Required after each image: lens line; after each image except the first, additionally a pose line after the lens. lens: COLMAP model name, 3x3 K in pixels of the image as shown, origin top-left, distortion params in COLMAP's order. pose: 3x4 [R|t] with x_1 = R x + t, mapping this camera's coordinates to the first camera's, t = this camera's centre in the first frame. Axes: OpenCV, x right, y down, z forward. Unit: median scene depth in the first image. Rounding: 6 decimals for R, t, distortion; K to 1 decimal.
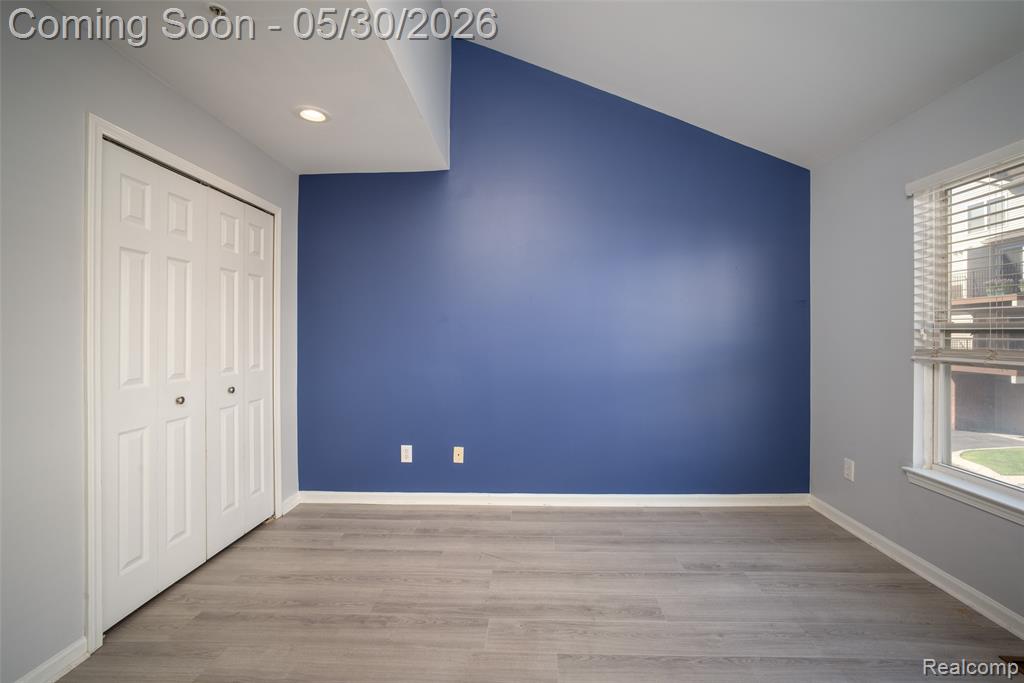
lens RADIAL K [[424.4, 0, 515.1], [0, 424.4, 323.9], [0, 0, 1]] dist [-0.017226, 0.000191]
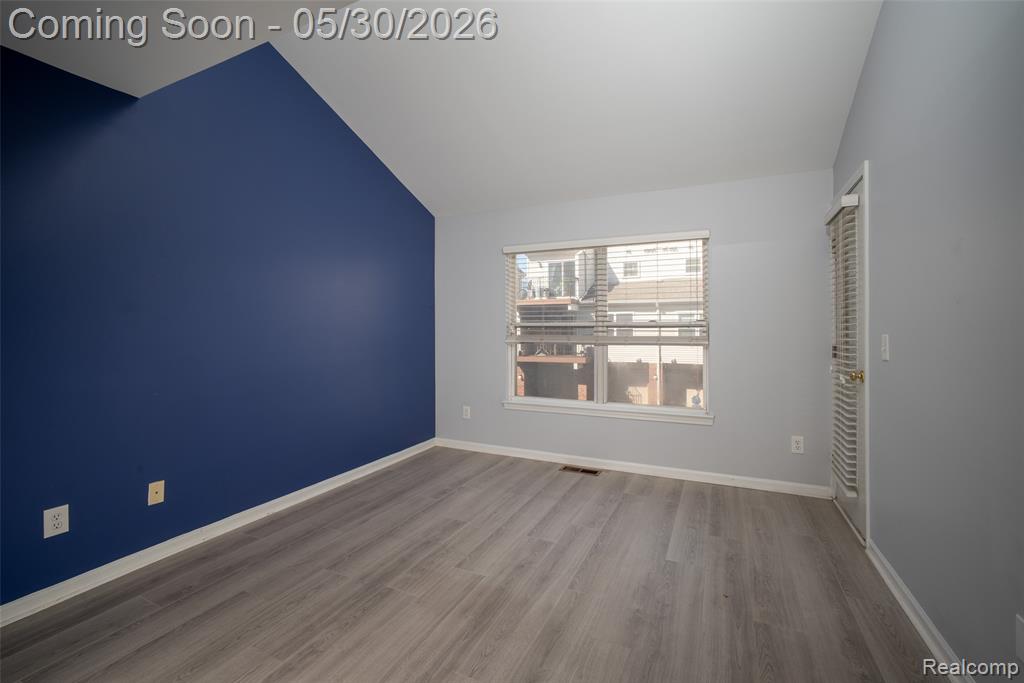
lens RADIAL K [[441.0, 0, 515.0], [0, 441.0, 336.9], [0, 0, 1]] dist [-0.001755, 0.000635]
pose [[0.386958, -0.008580, 0.922057, -0.695348], [-0.025861, 0.999462, 0.020153, 0.025256], [-0.921734, -0.031644, 0.386529, 0.205108]]
